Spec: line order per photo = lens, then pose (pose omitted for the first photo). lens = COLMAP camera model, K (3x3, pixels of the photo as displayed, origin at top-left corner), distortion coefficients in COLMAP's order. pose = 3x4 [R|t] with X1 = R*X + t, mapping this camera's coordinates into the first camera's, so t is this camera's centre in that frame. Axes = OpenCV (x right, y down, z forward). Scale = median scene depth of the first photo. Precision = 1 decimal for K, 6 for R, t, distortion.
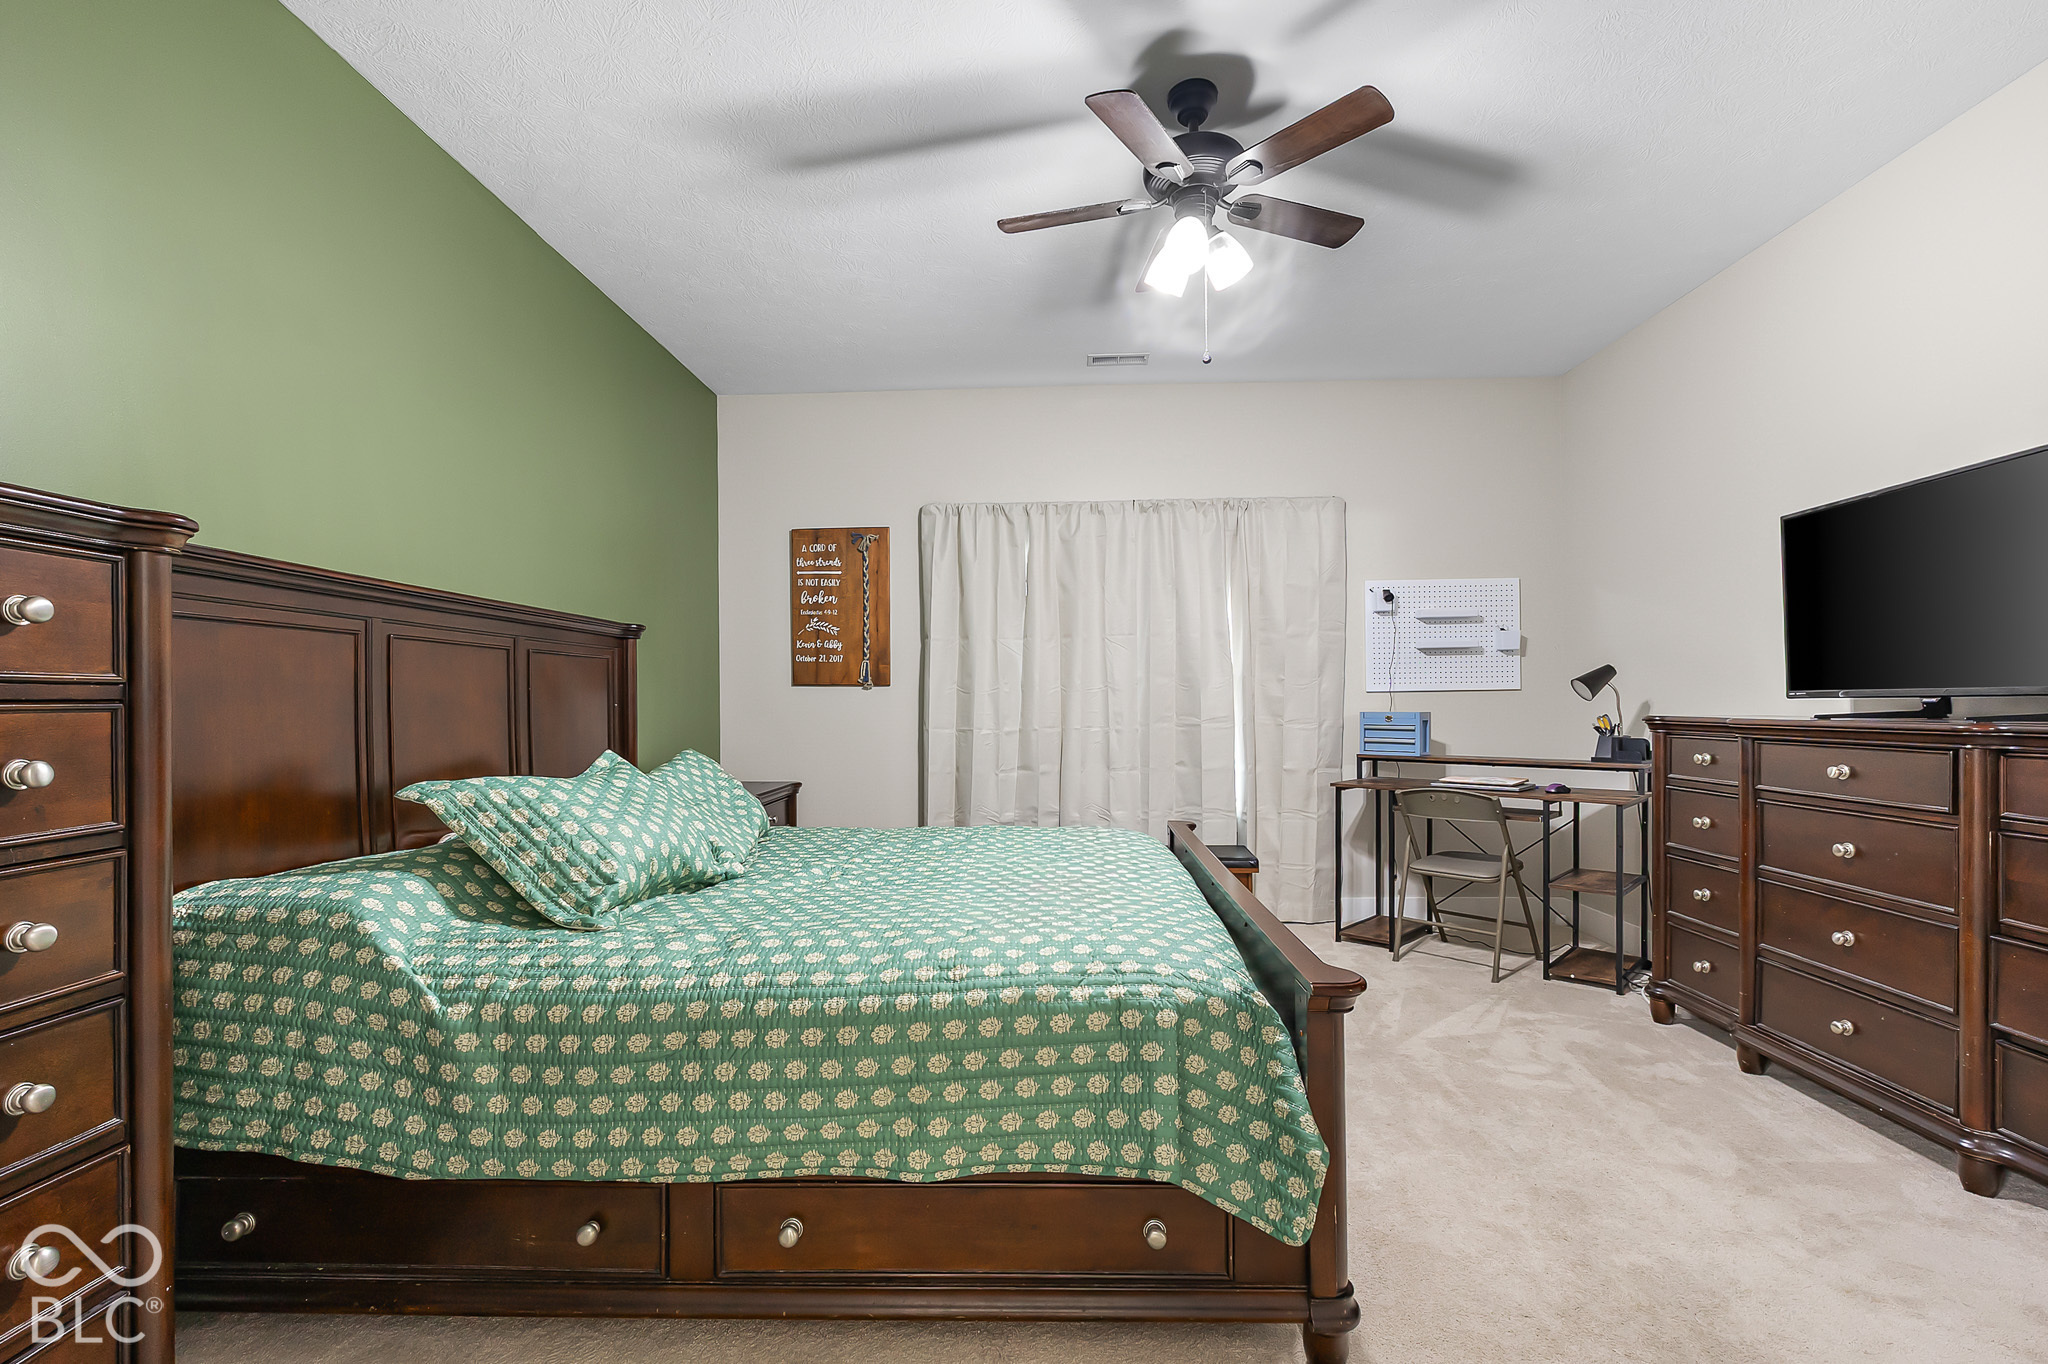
lens RADIAL K [[924.7, 0, 1022.1], [0, 924.7, 676.3], [0, 0, 1]] dist [-0.007261, 0.008480]
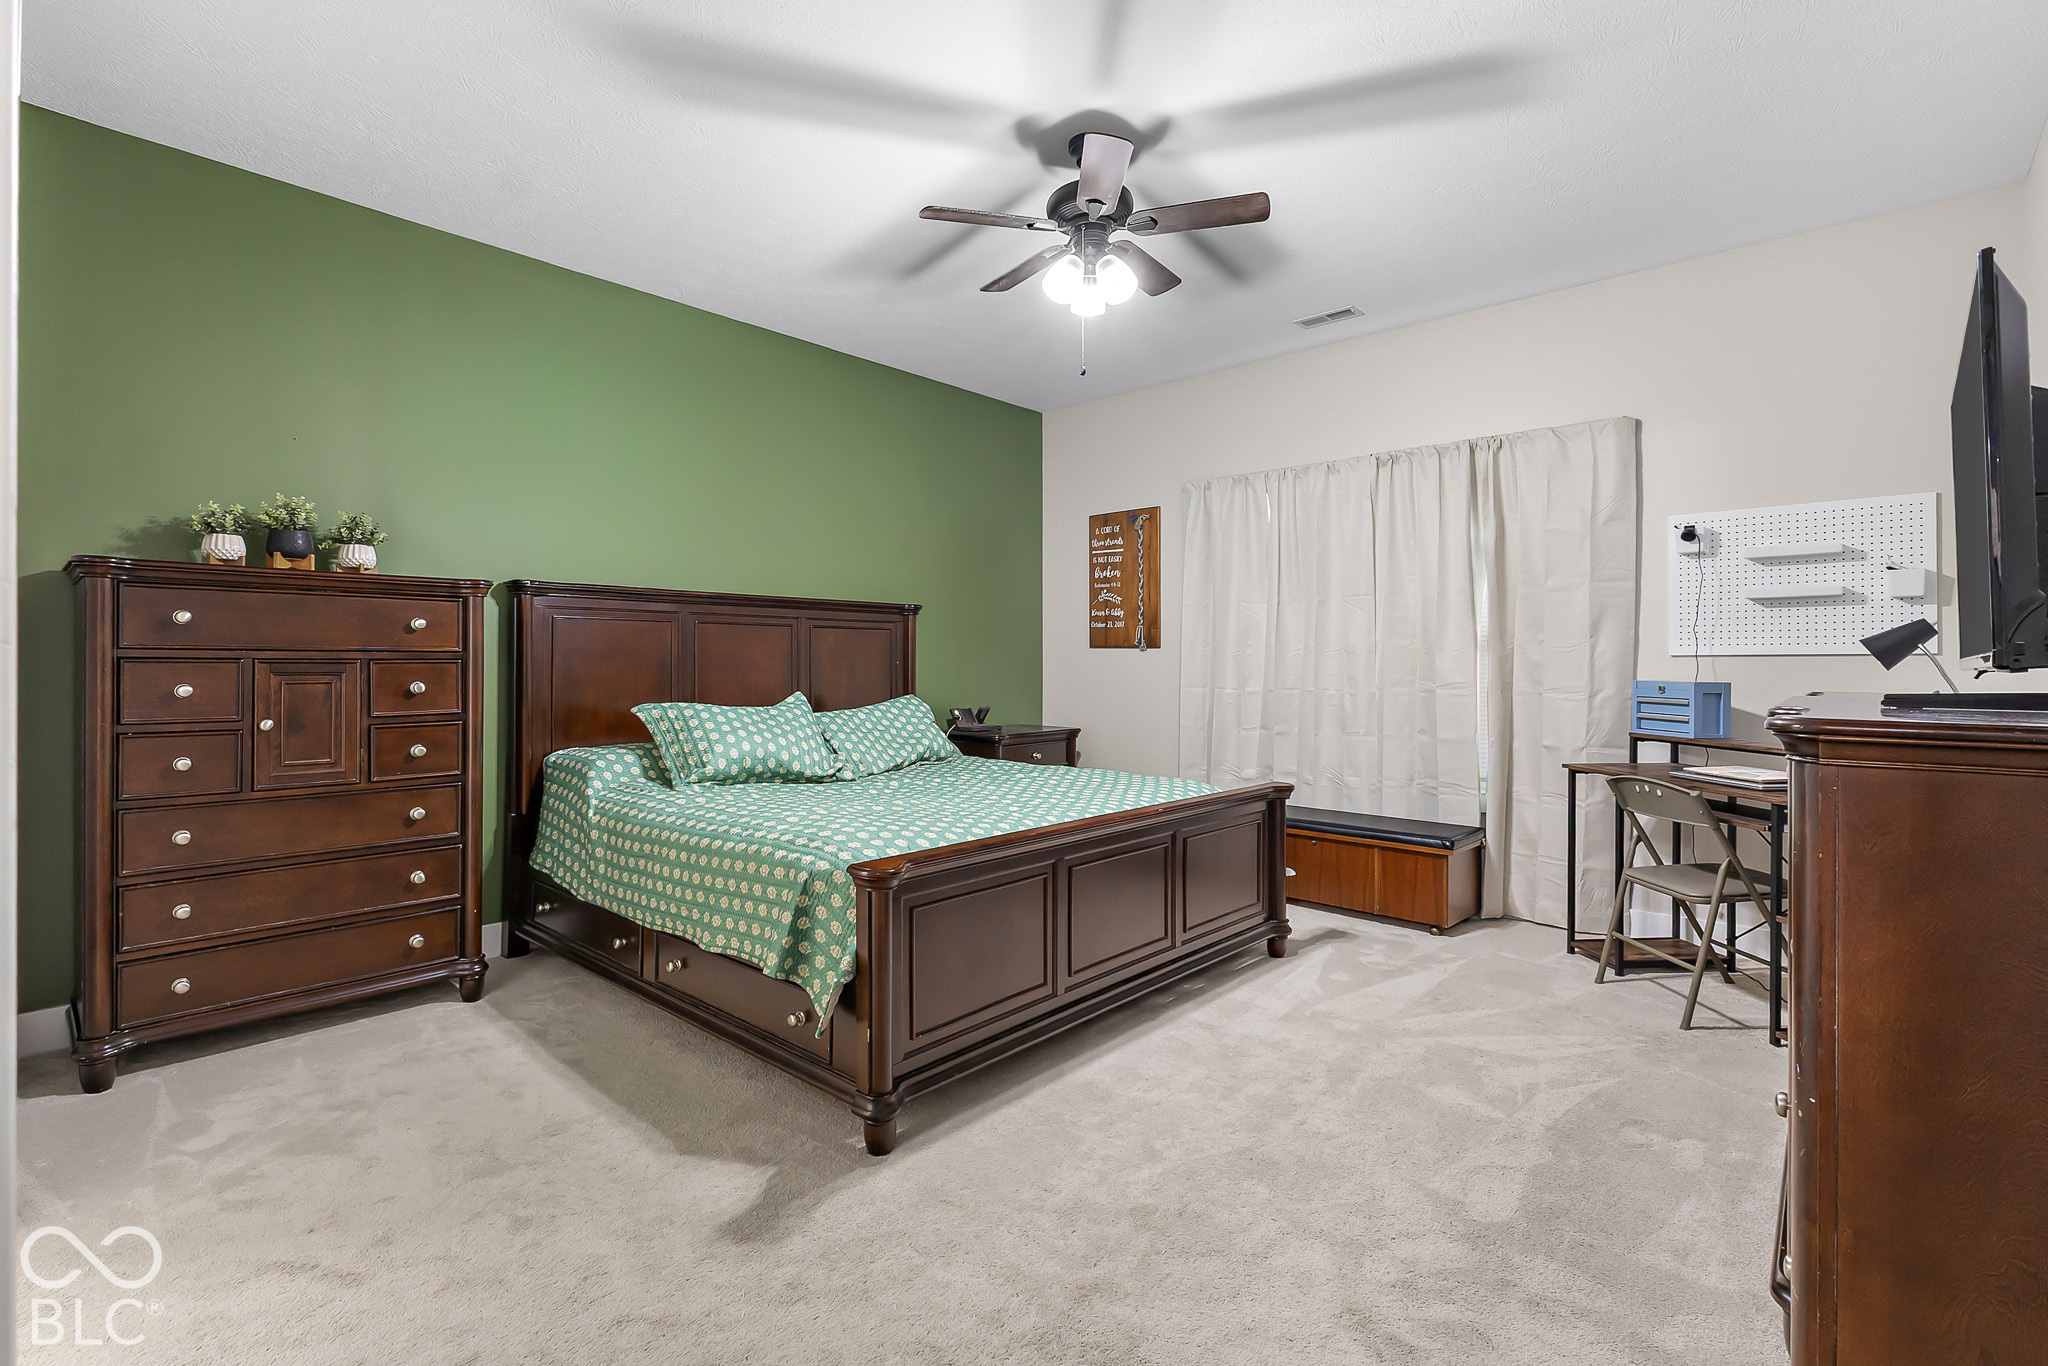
lens RADIAL K [[938.1, 0, 1020.2], [0, 938.1, 627.3], [0, 0, 1]] dist [-0.001596, 0.000057]
pose [[0.761136, -0.013752, -0.648446, 0.607978], [0.009267, 0.999904, -0.010327, -0.005828], [0.648526, 0.001851, 0.761191, 0.032575]]
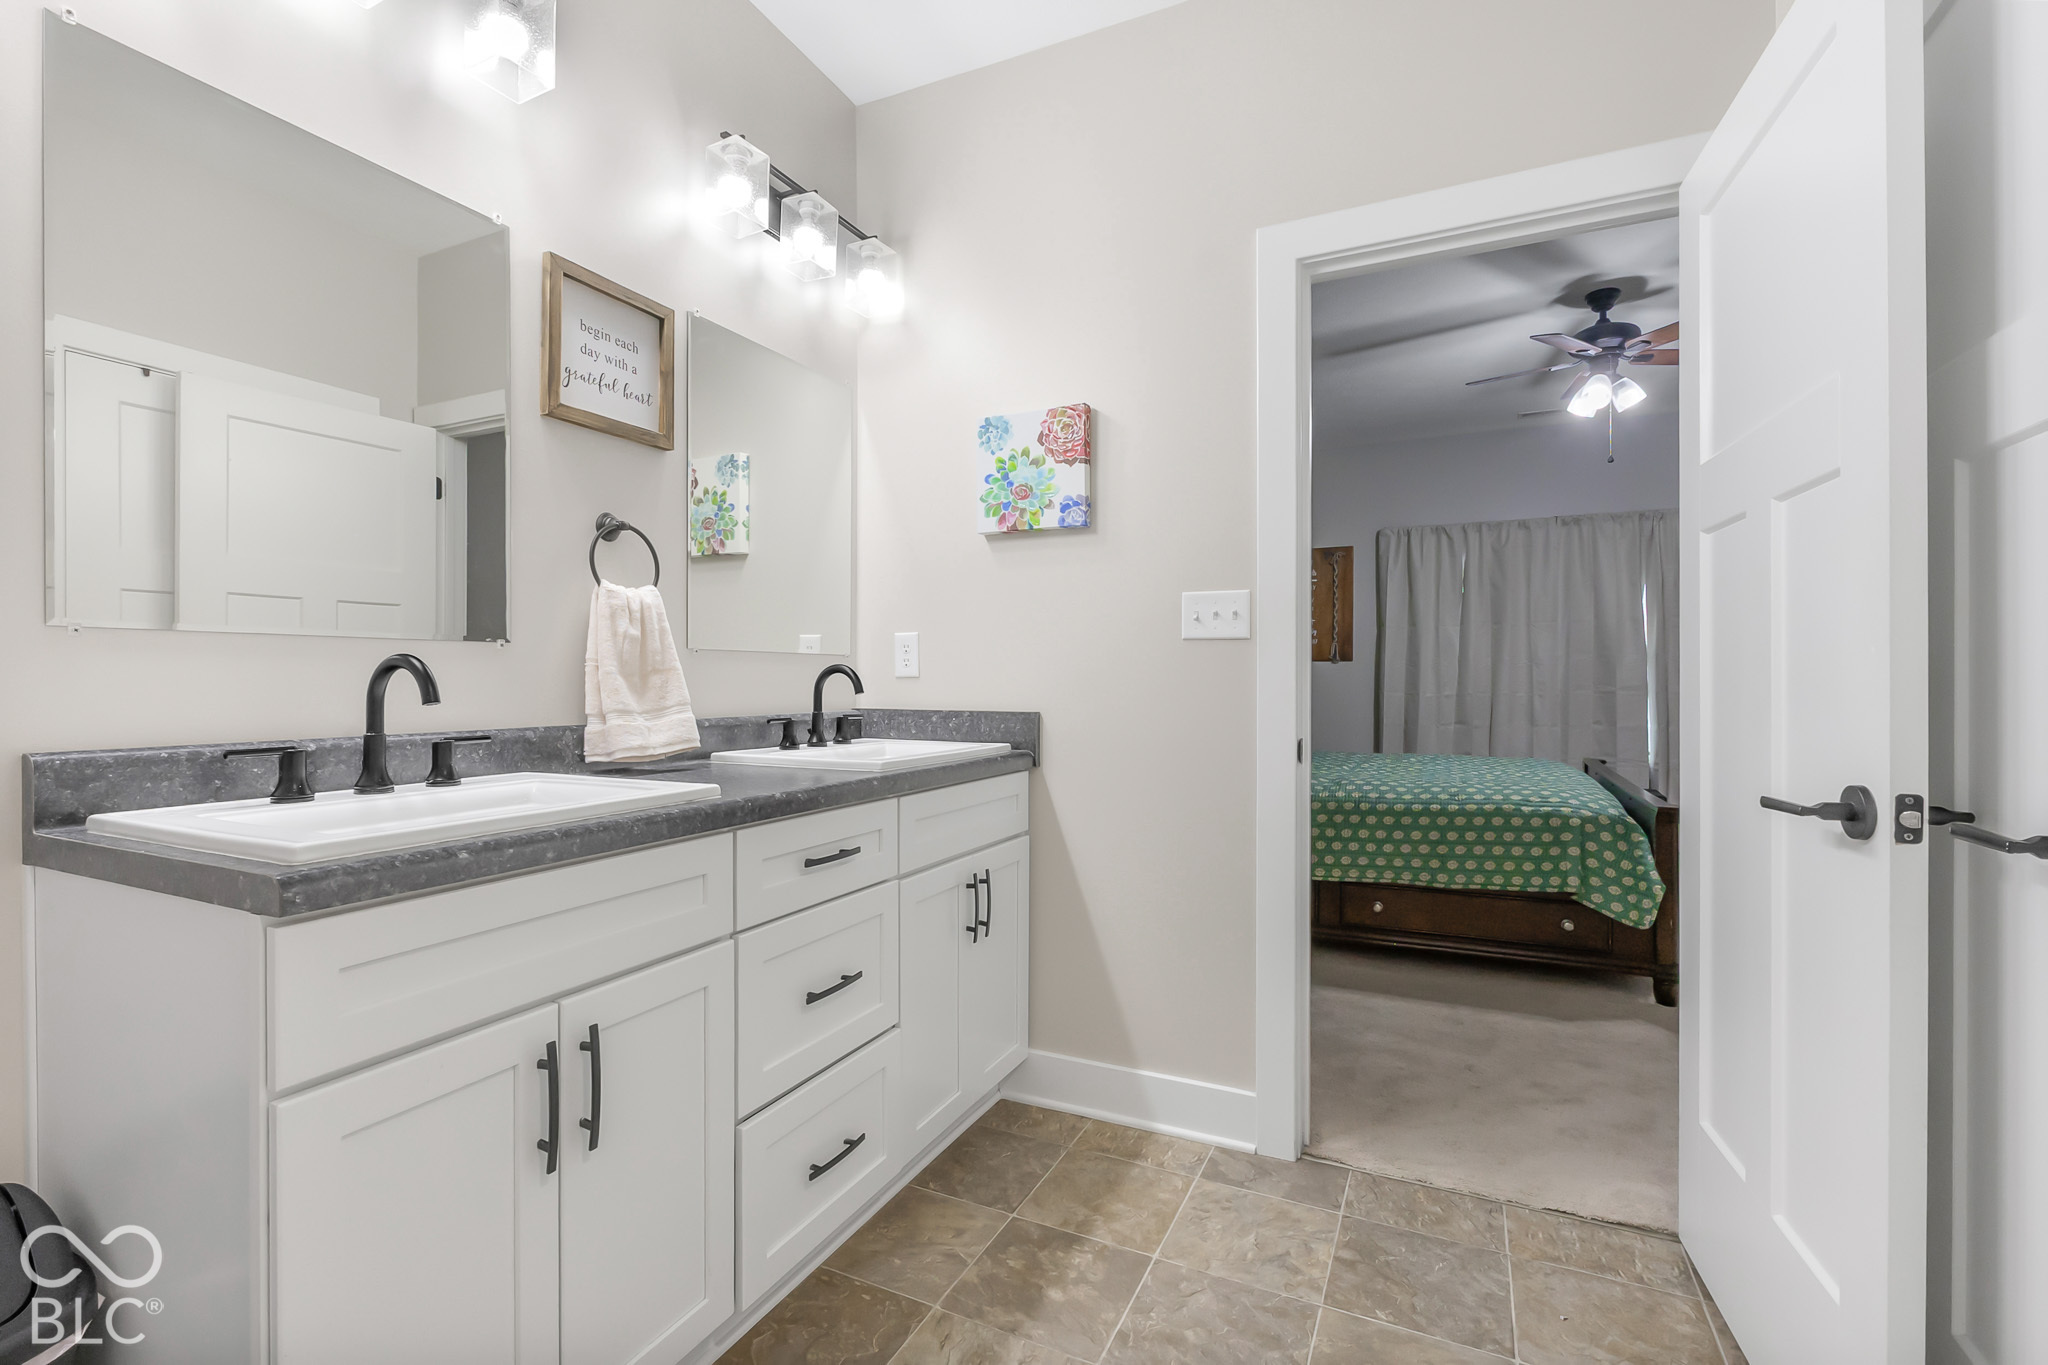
lens RADIAL K [[905.3, 0, 1021.9], [0, 905.3, 675.6], [0, 0, 1]] dist [-0.001351, -0.000563]
pose [[0.917183, 0.004721, -0.398439, -0.073998], [0.005464, 0.999687, 0.024420, -0.005177], [0.398430, -0.024575, 0.916870, -0.572675]]
